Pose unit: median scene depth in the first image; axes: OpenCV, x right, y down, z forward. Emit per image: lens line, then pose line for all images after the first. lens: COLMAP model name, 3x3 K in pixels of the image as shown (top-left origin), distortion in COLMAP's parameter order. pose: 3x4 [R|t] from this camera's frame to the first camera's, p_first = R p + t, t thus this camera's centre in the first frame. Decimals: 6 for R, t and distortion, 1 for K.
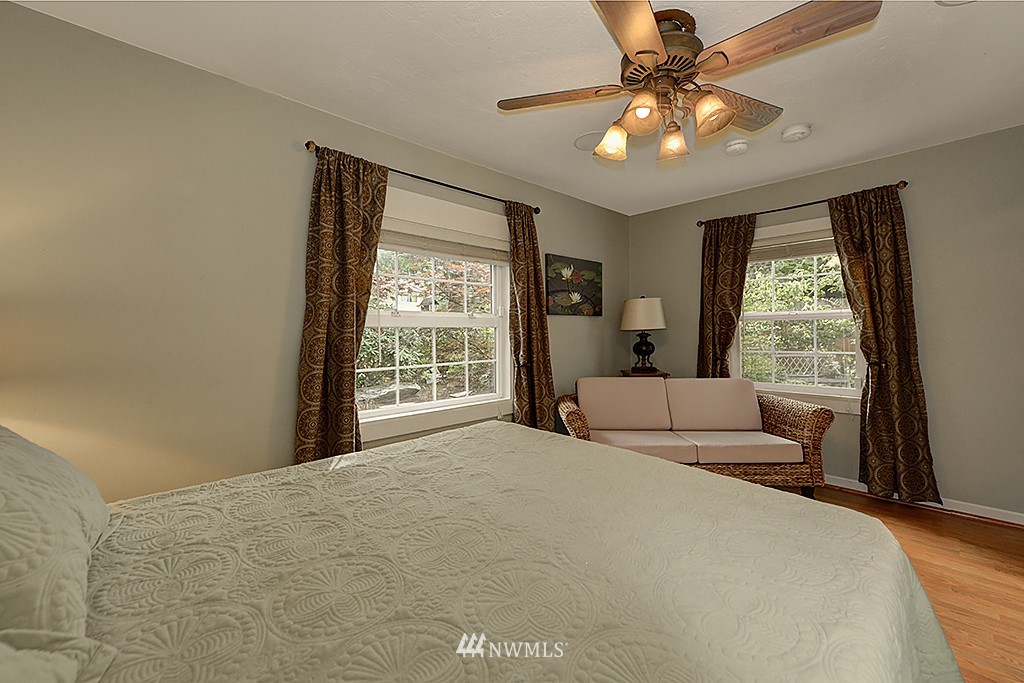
lens RADIAL K [[417.5, 0, 512.7], [0, 417.5, 339.6], [0, 0, 1]] dist [-0.013457, -0.000158]
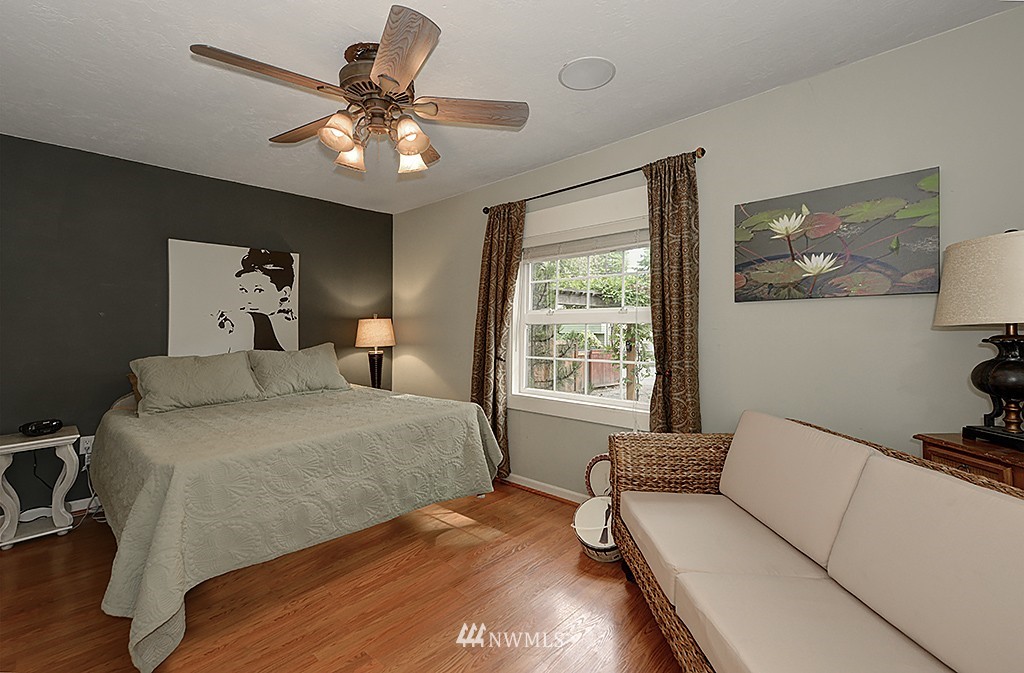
lens RADIAL K [[431.7, 0, 513.0], [0, 431.7, 328.2], [0, 0, 1]] dist [-0.002171, -0.000297]
pose [[0.060352, 0.010686, -0.998120, 0.687215], [-0.013787, 0.999856, 0.009871, -0.020628], [0.998082, 0.013166, 0.060491, 0.596387]]
